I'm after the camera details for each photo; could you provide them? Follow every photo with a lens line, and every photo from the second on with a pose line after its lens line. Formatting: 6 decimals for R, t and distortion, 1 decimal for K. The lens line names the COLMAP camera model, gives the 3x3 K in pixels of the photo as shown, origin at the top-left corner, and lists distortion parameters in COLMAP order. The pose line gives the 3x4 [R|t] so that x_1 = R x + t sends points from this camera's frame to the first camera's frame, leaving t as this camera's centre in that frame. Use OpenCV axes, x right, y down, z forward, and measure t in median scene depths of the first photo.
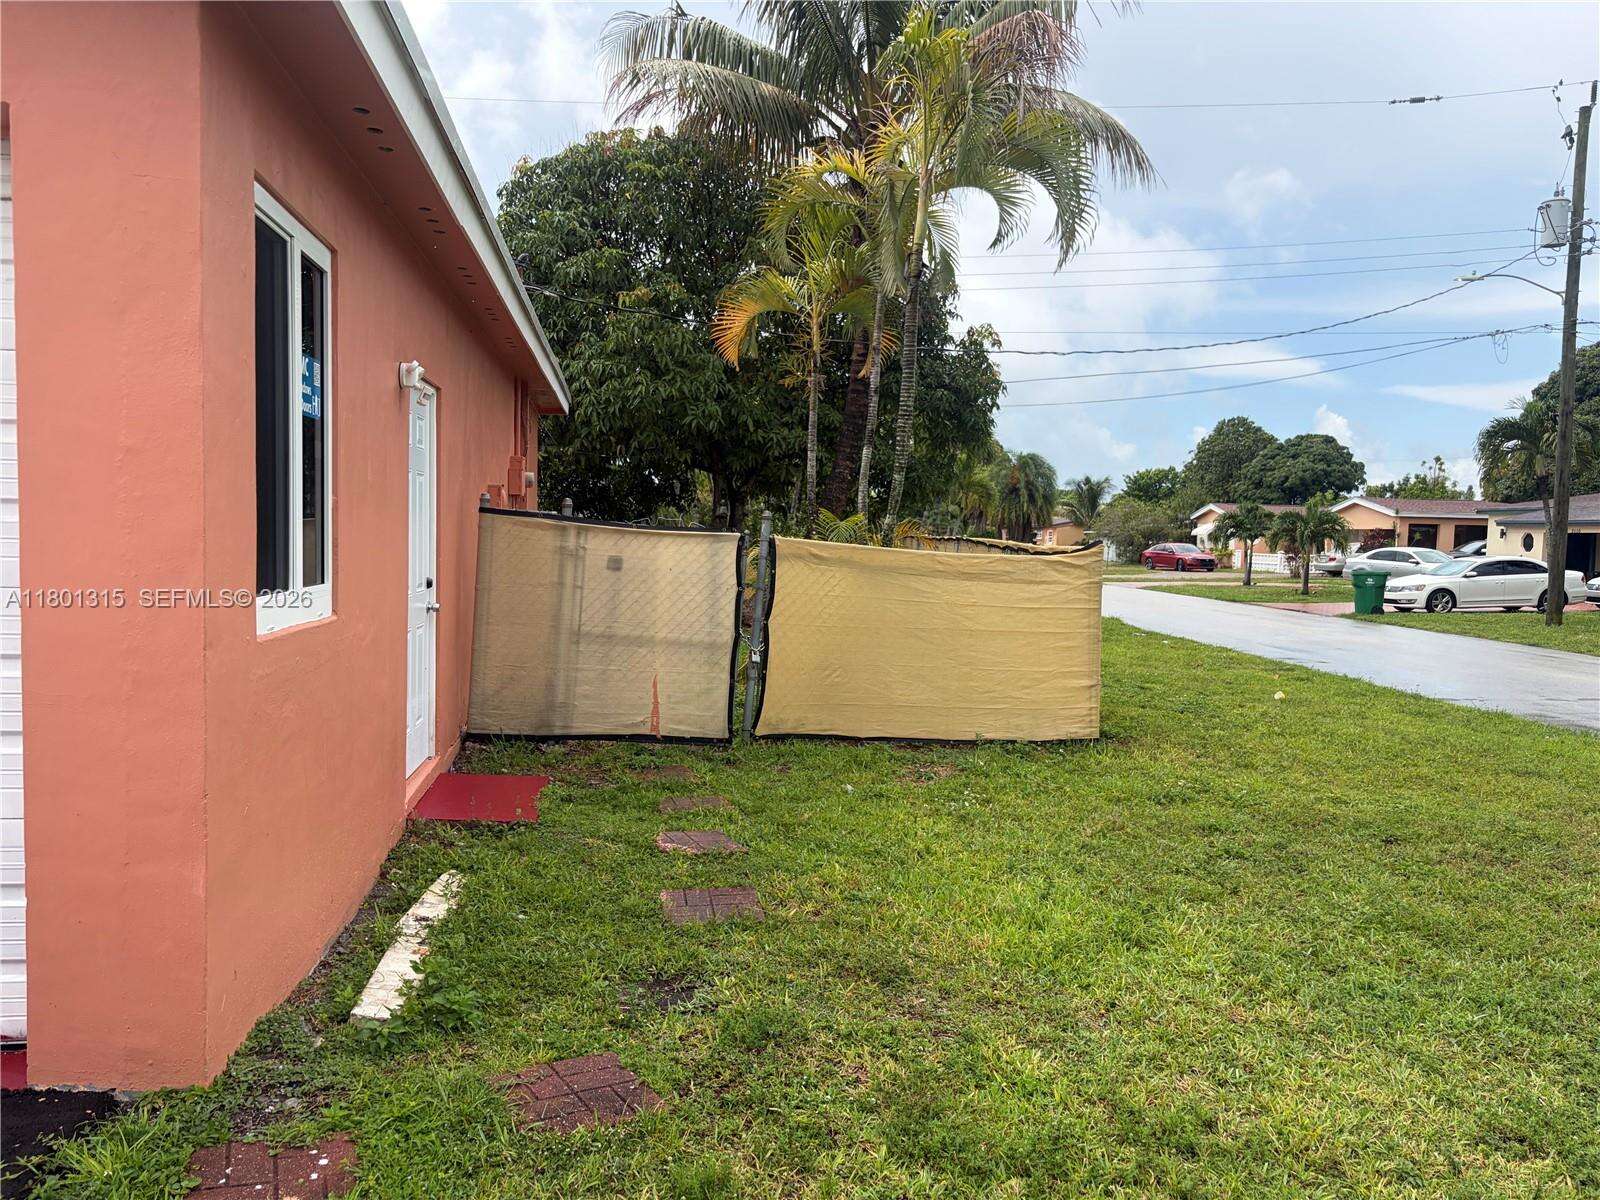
lens RADIAL K [[1225.4, 0, 793.4], [0, 1225.4, 622.8], [0, 0, 1]] dist [0.042477, -0.058986]
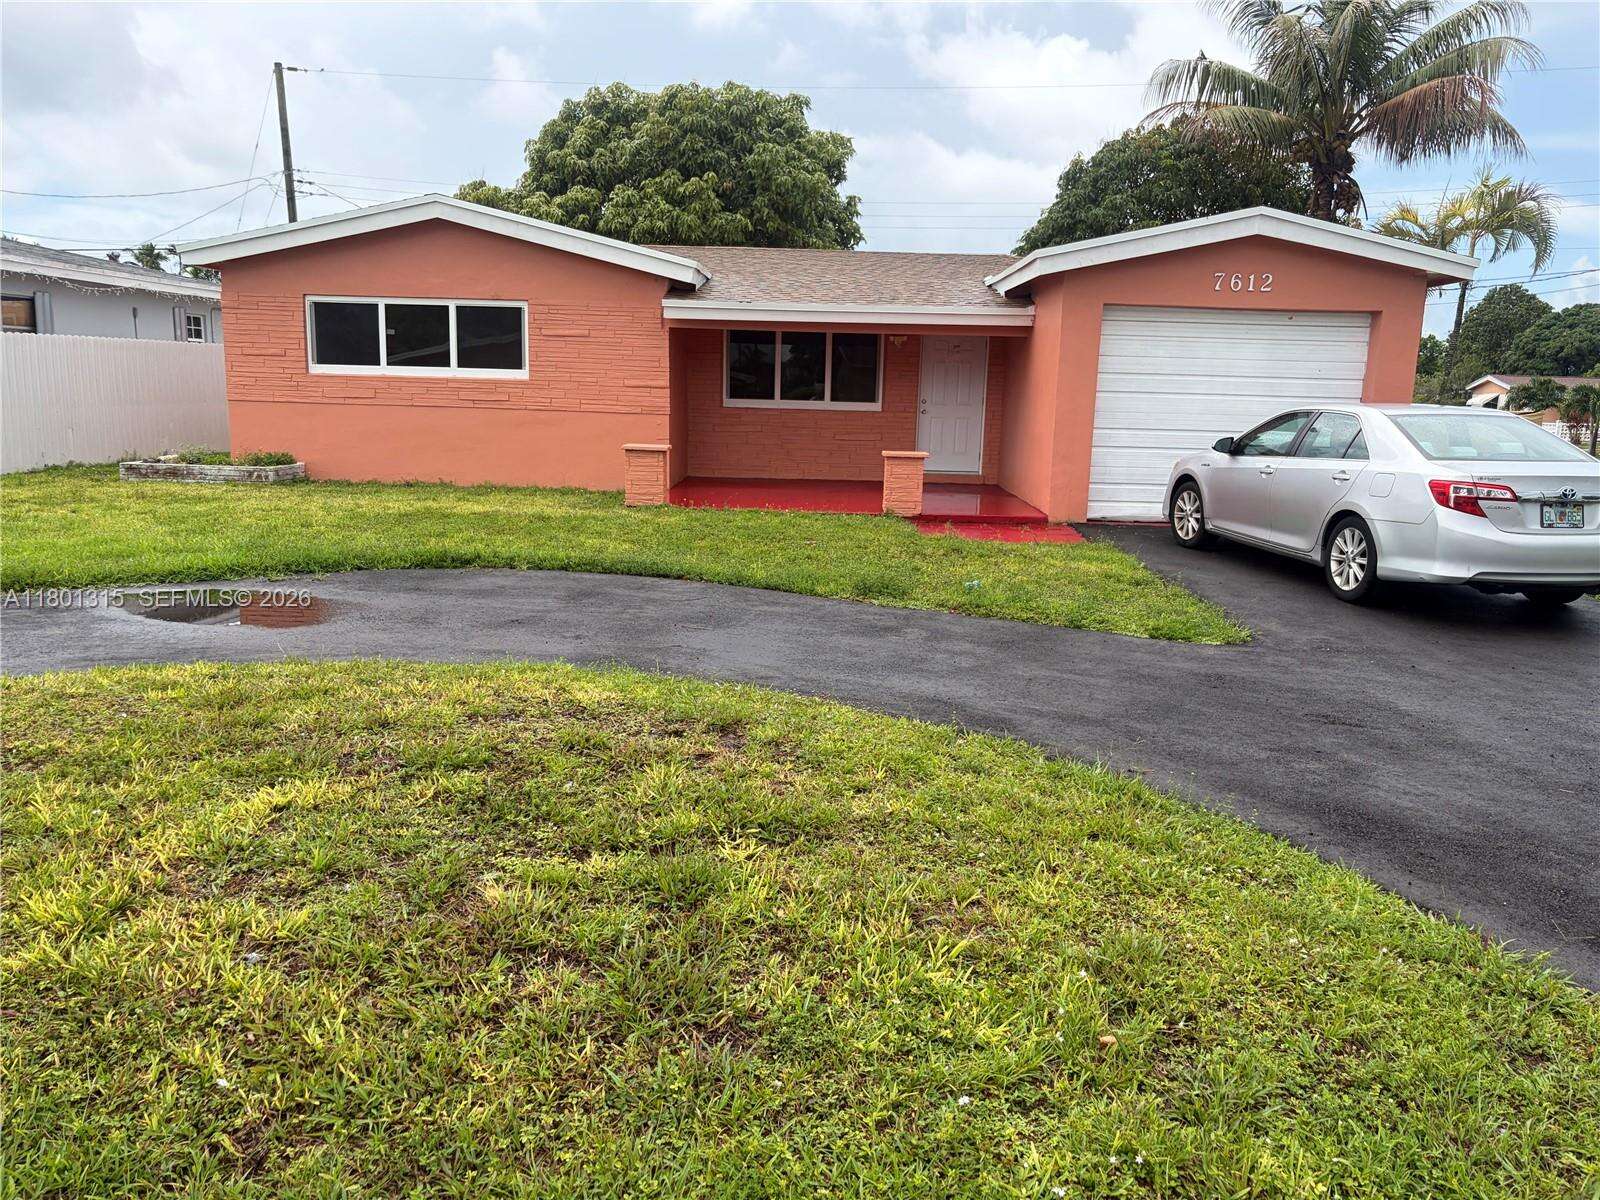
lens RADIAL K [[1225.4, 0, 793.4], [0, 1225.4, 622.8], [0, 0, 1]] dist [0.042477, -0.058986]
pose [[0.987672, 0.028924, -0.153843, -0.076340], [-0.012802, 0.994414, 0.104767, 0.010636], [0.156014, -0.101506, 0.982525, -0.146988]]
